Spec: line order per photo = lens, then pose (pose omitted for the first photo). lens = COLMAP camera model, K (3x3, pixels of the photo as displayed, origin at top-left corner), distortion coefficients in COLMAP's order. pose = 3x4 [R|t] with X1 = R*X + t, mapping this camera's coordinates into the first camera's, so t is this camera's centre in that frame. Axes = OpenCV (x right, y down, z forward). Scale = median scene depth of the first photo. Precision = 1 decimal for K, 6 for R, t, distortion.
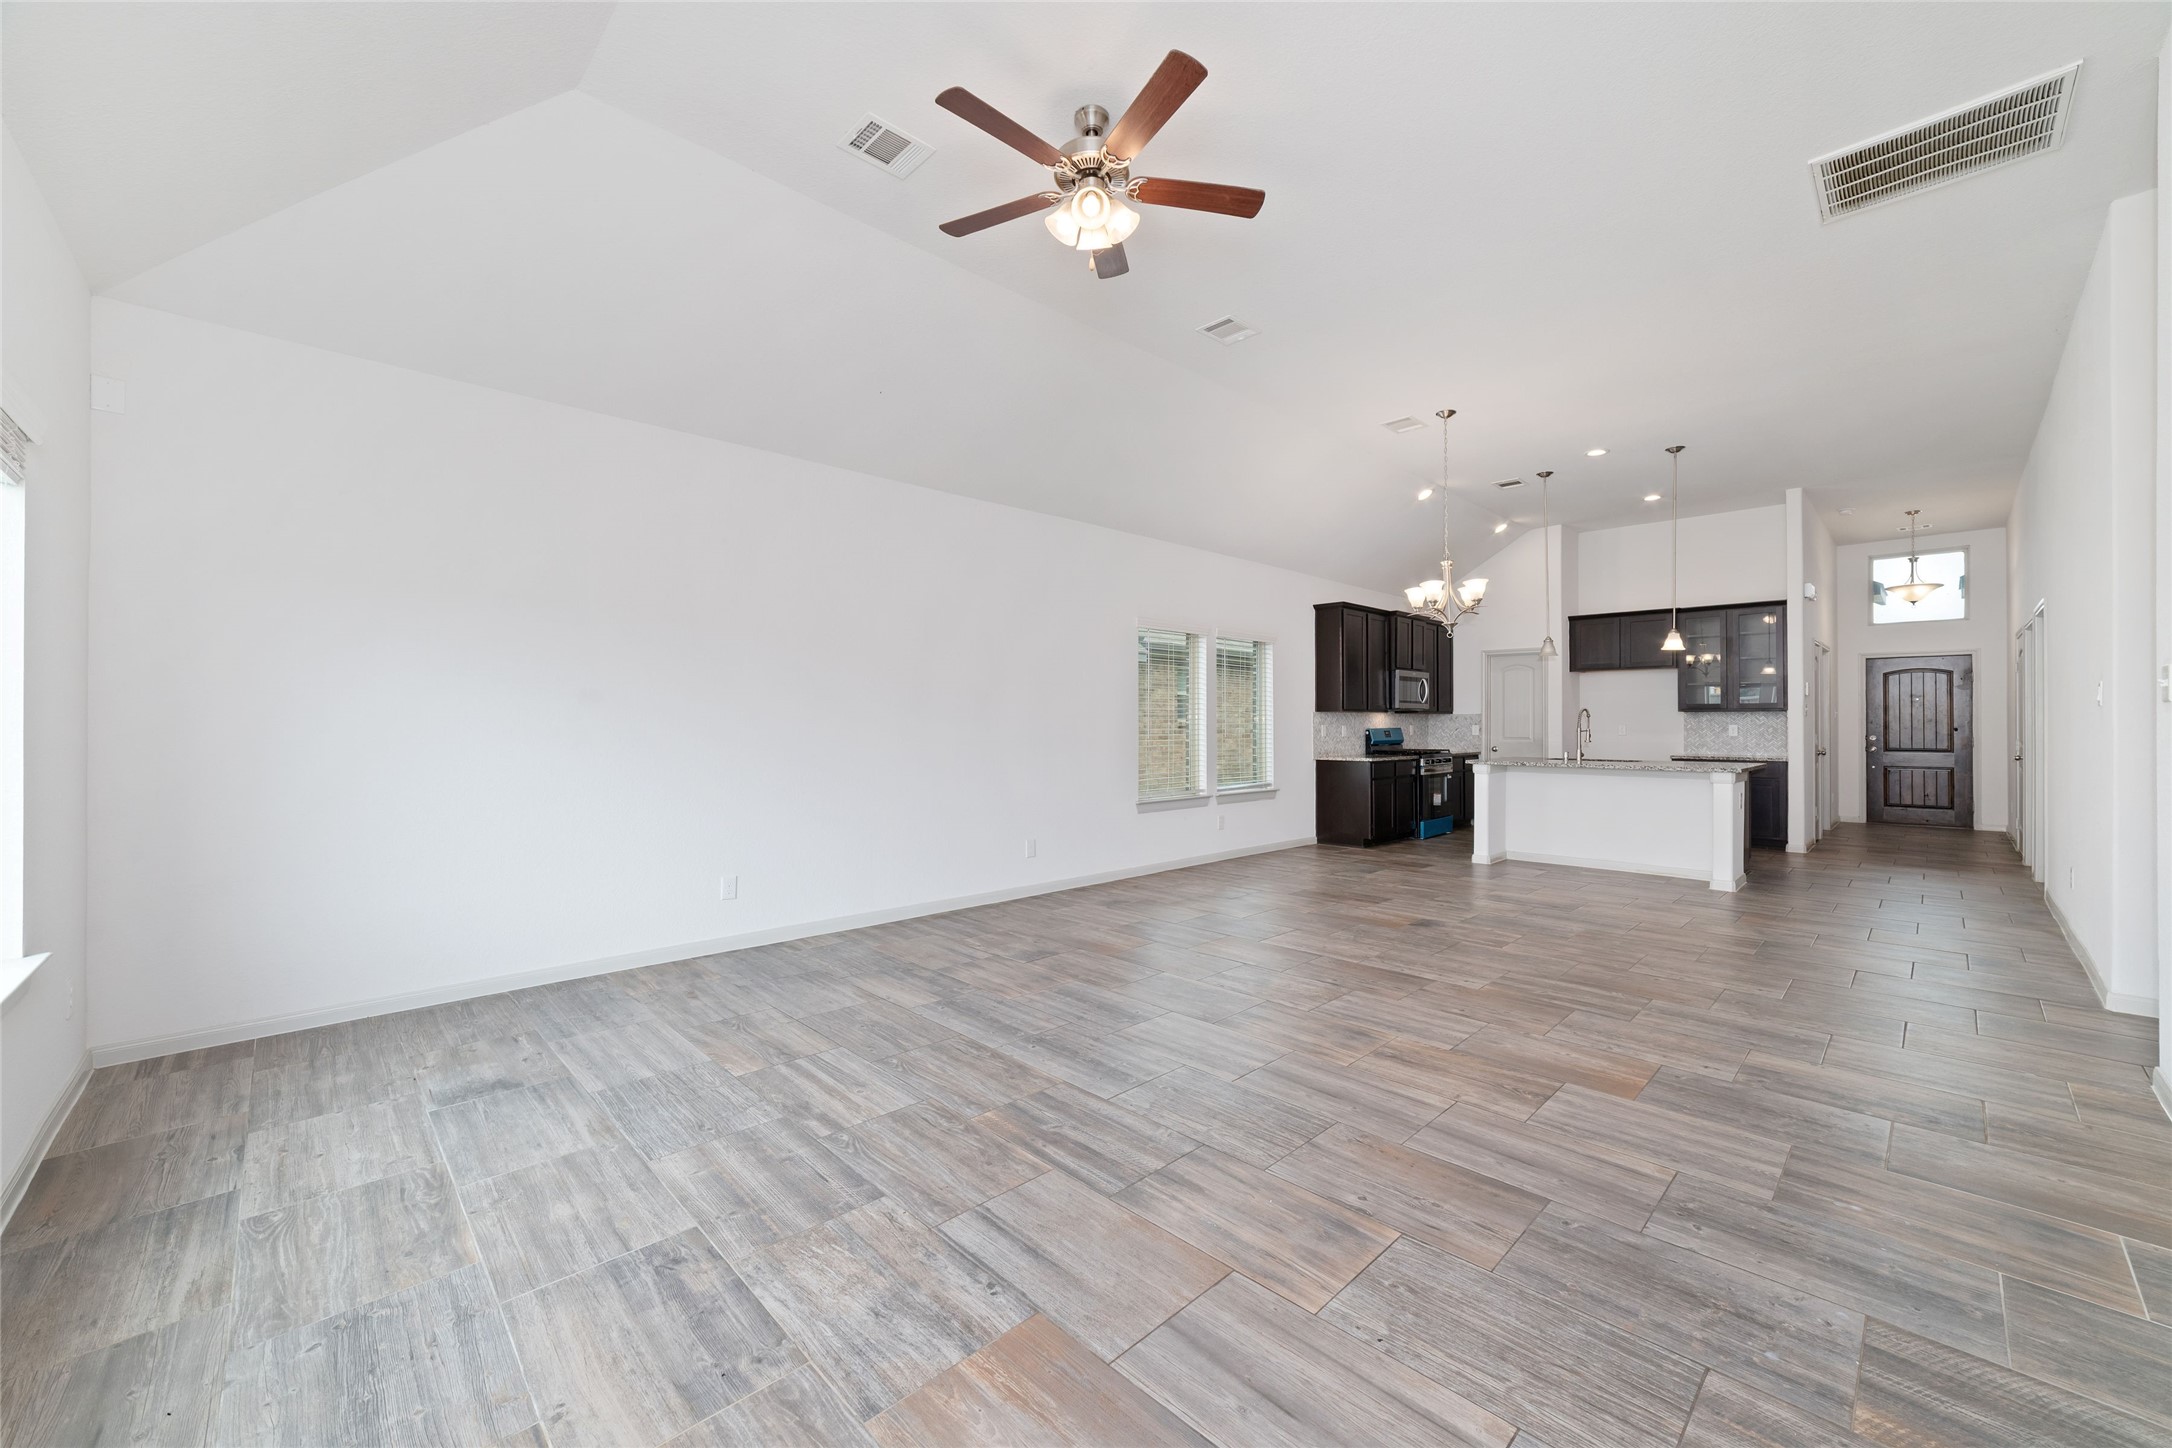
lens RADIAL K [[838.0, 0, 1088.9], [0, 838.0, 719.3], [0, 0, 1]] dist [-0.023466, 0.006678]
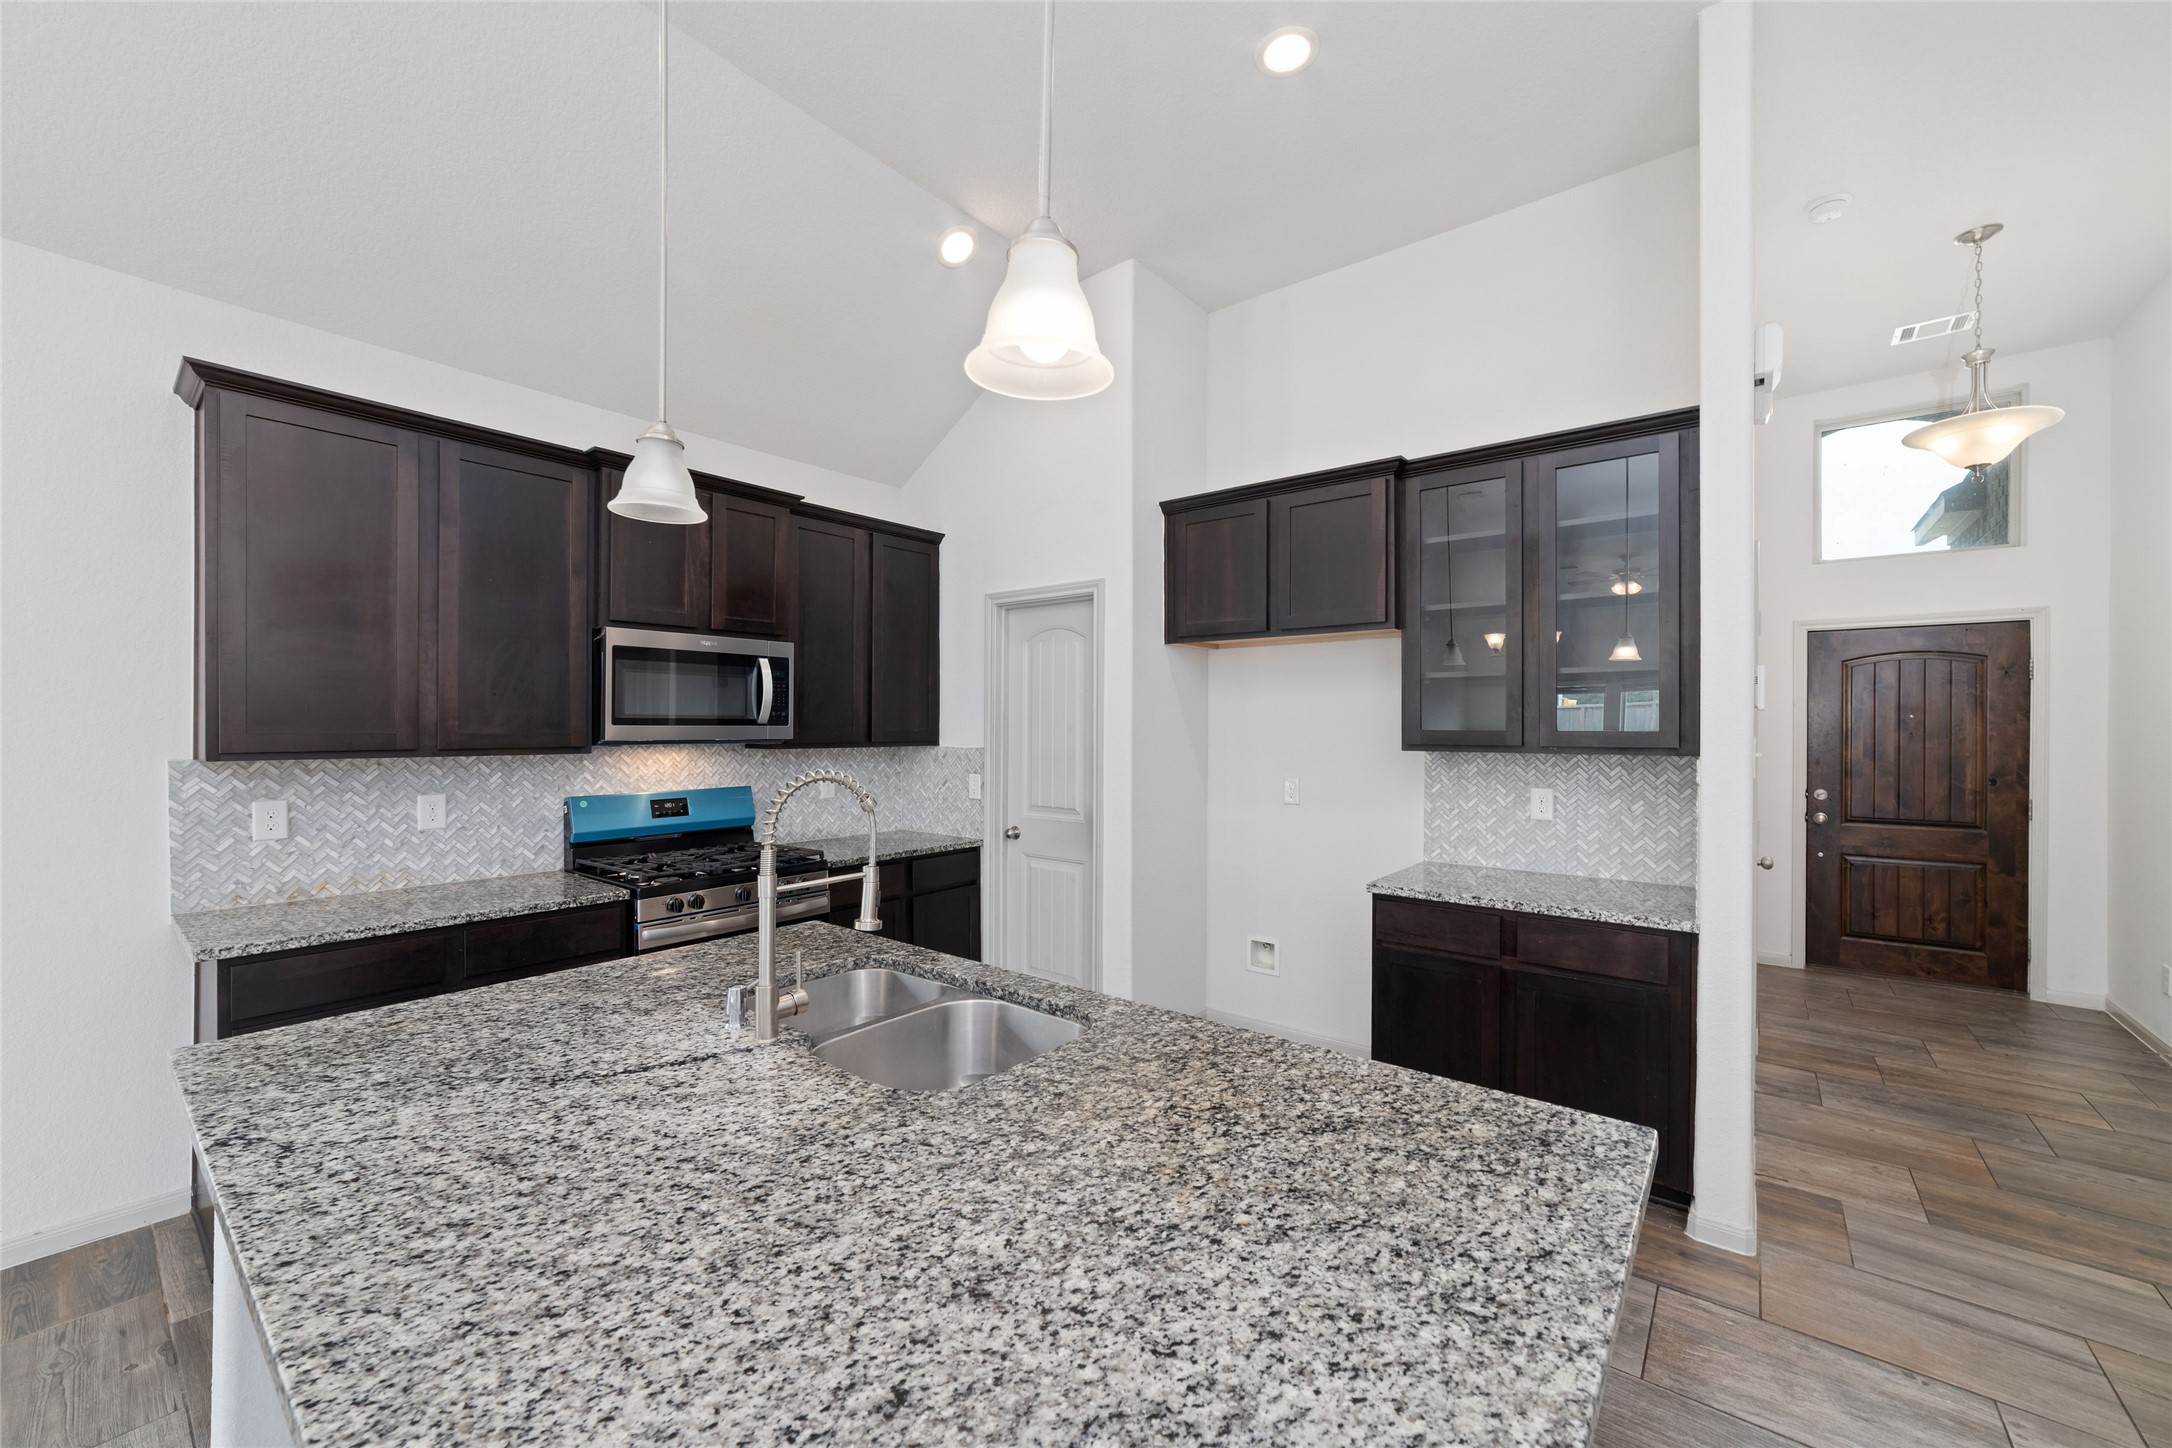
lens RADIAL K [[835.8, 0, 1092.9], [0, 835.8, 726.6], [0, 0, 1]] dist [-0.029119, 0.011877]
pose [[0.991505, 0.001567, 0.130061, 0.557492], [-0.002555, 0.999969, 0.007432, -0.023777], [-0.130046, -0.007702, 0.991478, 0.692645]]
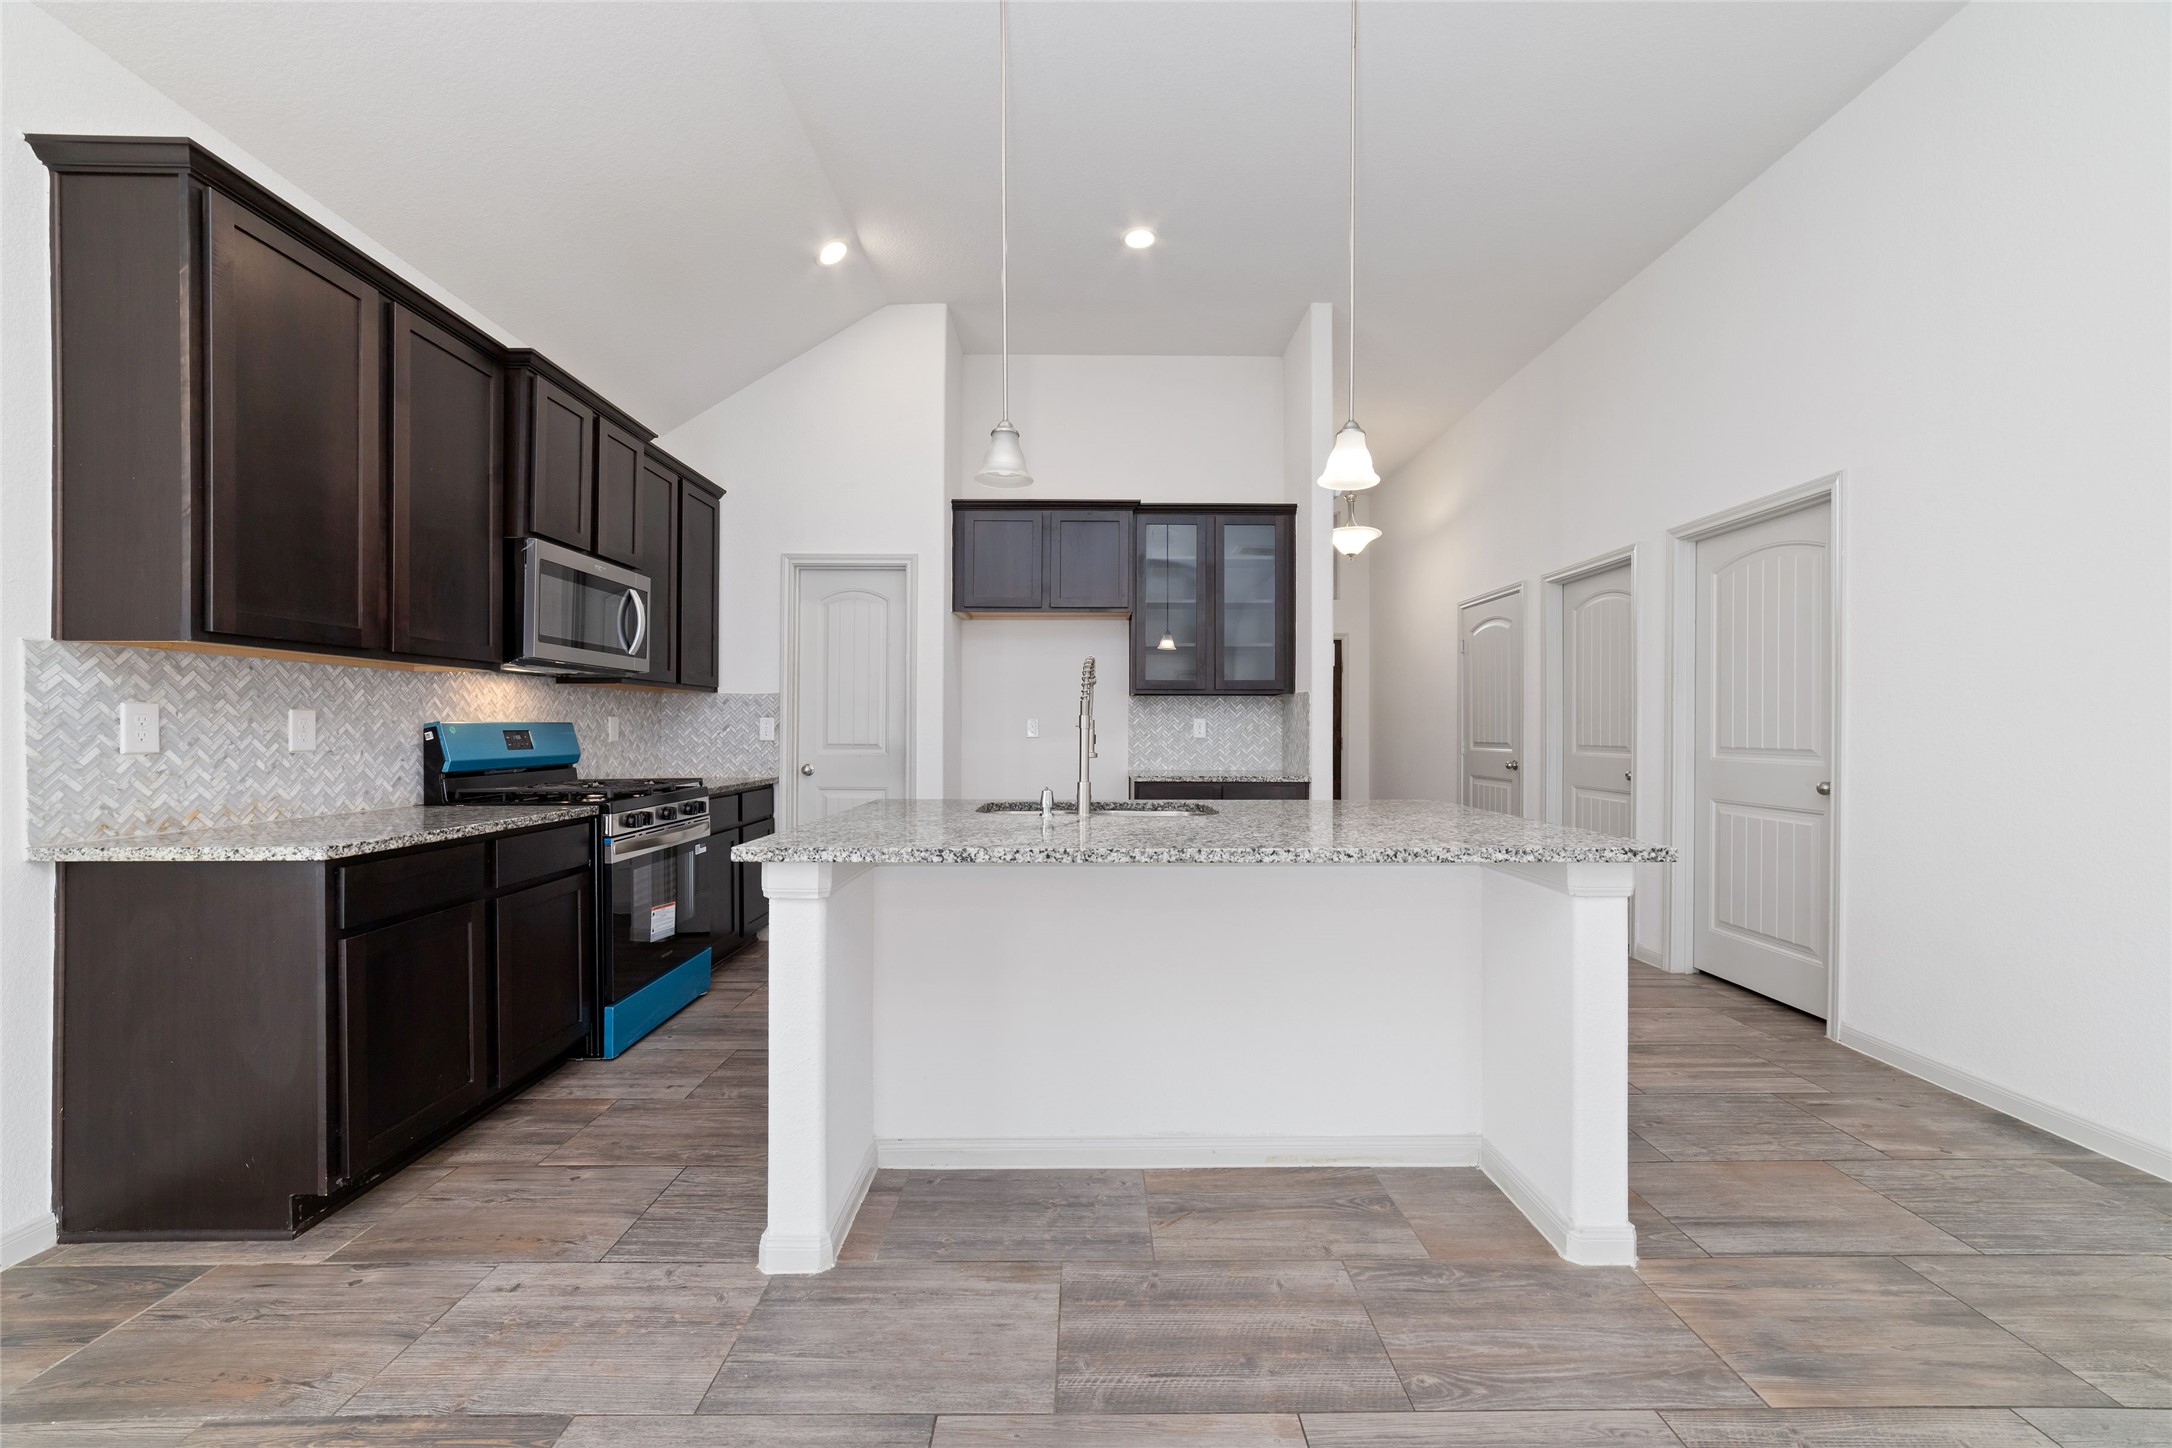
lens RADIAL K [[835.8, 0, 1092.9], [0, 835.8, 726.6], [0, 0, 1]] dist [-0.029119, 0.011877]
pose [[0.688482, 0.003062, 0.725247, 0.308848], [-0.005739, 0.999983, 0.001226, 0.012135], [-0.725231, -0.005006, 0.688488, 0.672772]]
